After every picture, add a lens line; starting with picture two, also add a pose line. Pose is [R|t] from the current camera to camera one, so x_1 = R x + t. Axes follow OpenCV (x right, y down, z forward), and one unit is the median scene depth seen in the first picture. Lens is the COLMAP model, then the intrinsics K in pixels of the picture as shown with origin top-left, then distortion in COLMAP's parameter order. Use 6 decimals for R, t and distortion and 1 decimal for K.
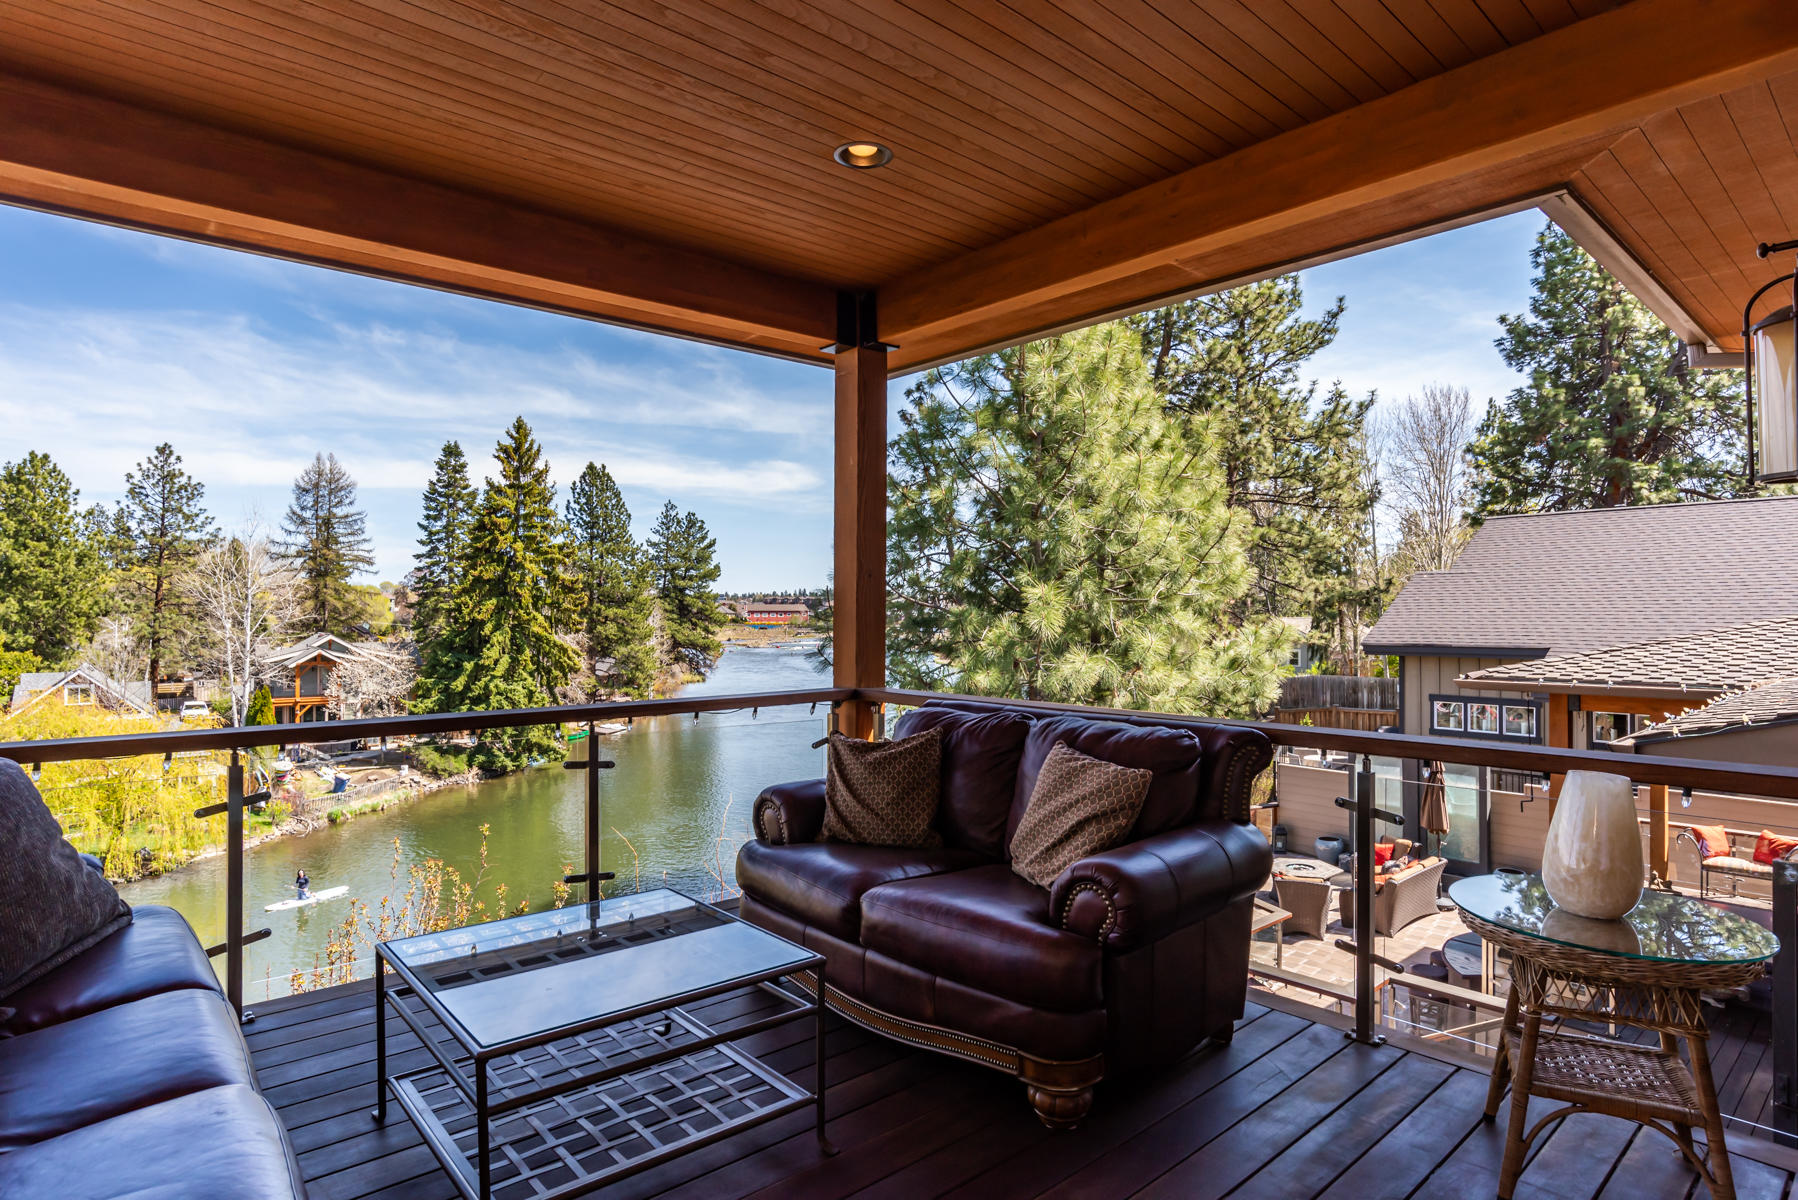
lens RADIAL K [[975.7, 0, 905.8], [0, 975.7, 604.8], [0, 0, 1]] dist [-0.057838, 0.029523]
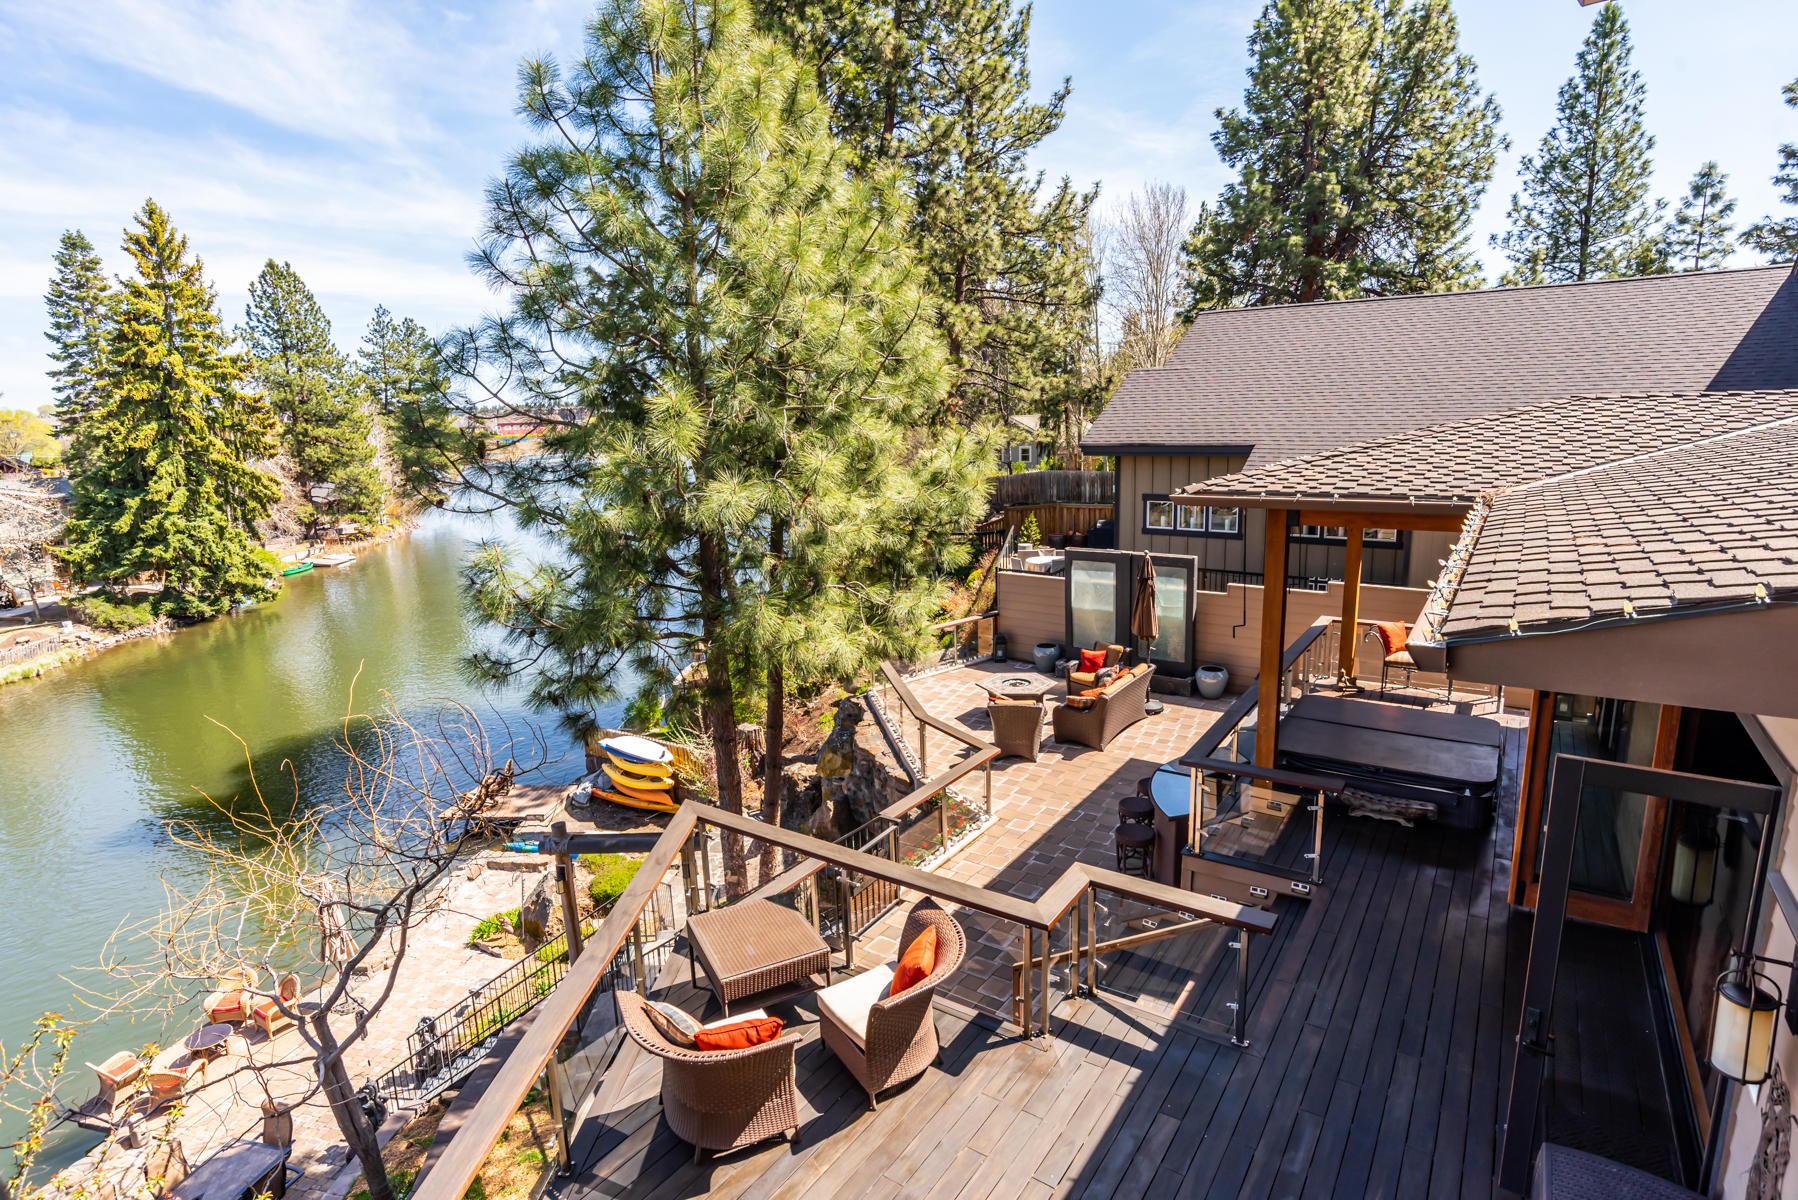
lens RADIAL K [[921.4, 0, 911.2], [0, 921.4, 601.3], [0, 0, 1]] dist [-0.052657, 0.022934]
pose [[0.967460, -0.075808, 0.241402, 0.039704], [0.024583, 0.977711, 0.208513, -0.001515], [-0.251828, -0.195794, 0.947759, 0.072954]]
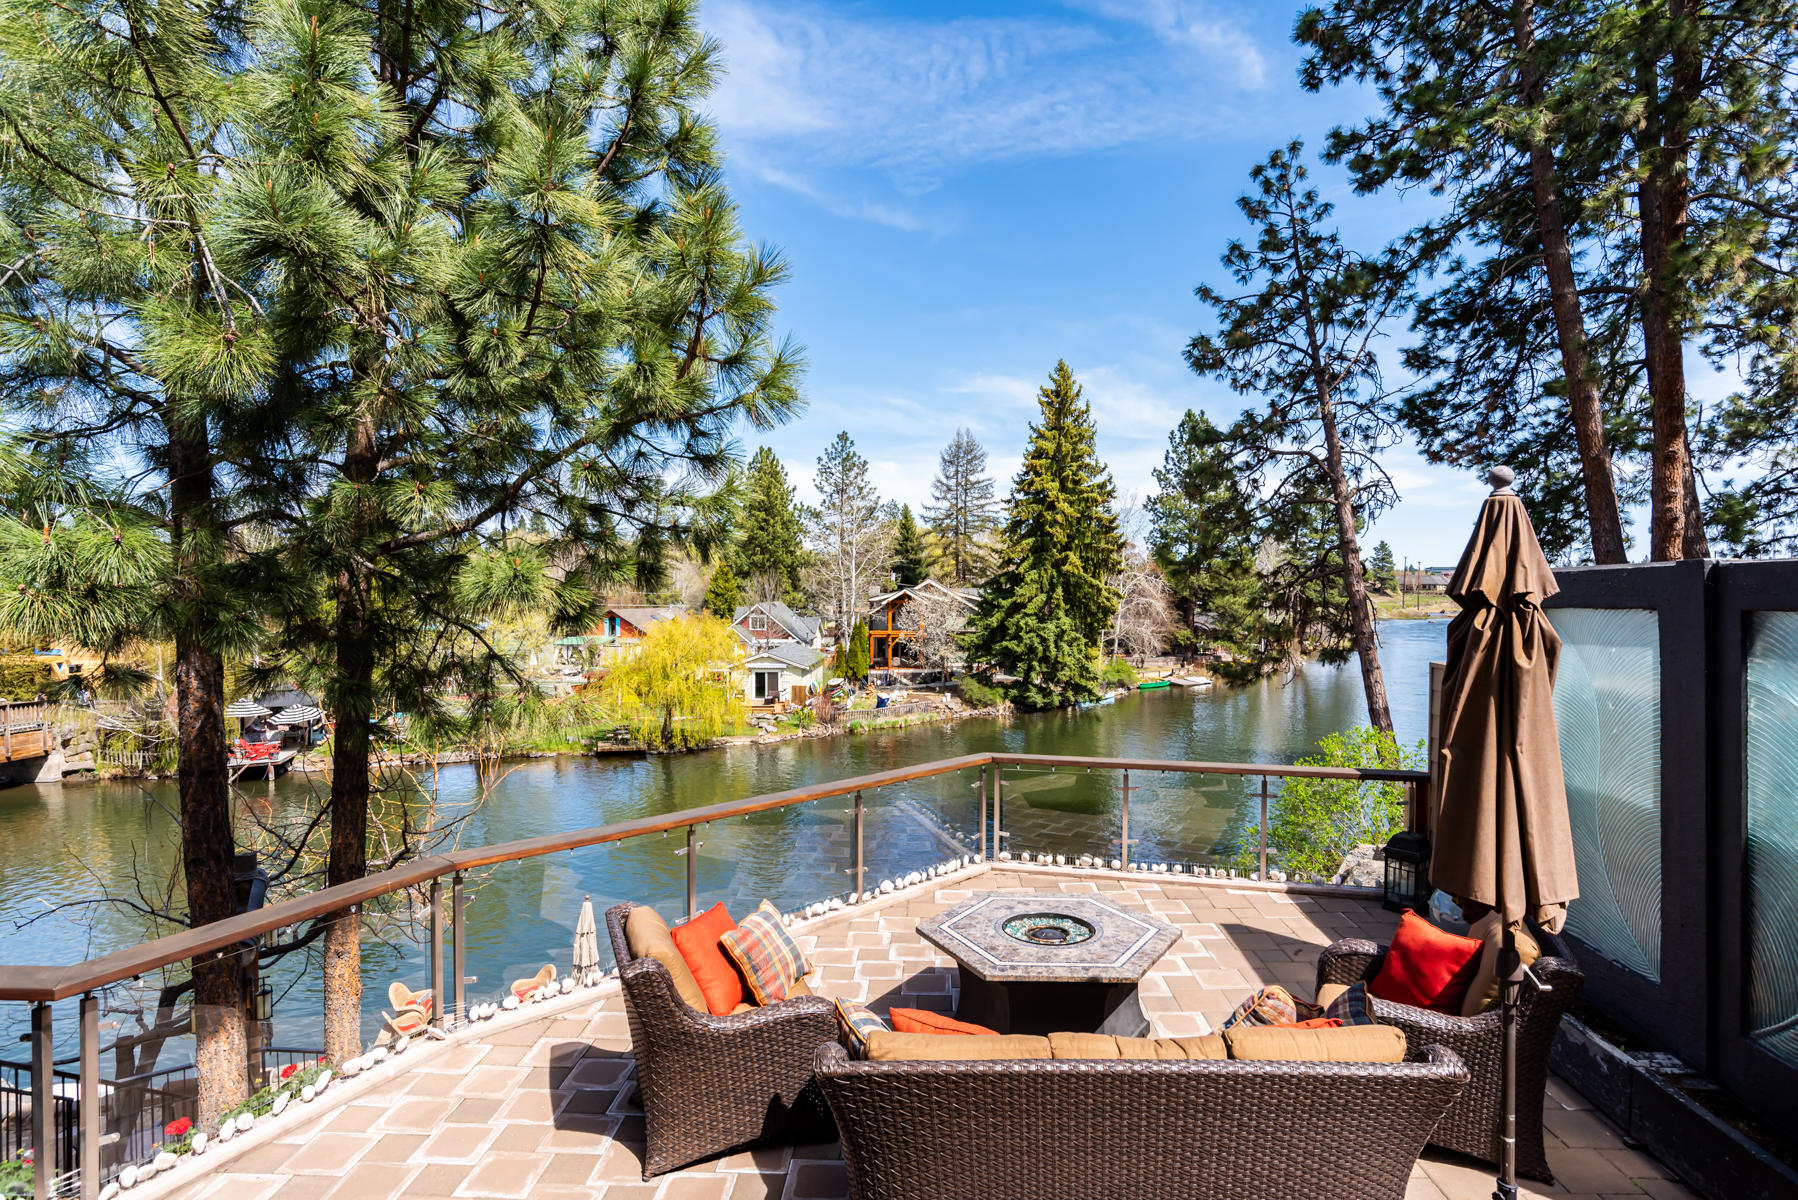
lens RADIAL K [[921.4, 0, 911.2], [0, 921.4, 601.3], [0, 0, 1]] dist [-0.052657, 0.022934]
pose [[0.734829, 0.008288, -0.678202, 0.255404], [0.005871, 0.999810, 0.018580, 0.072469], [0.678227, -0.017635, 0.734641, 0.345915]]
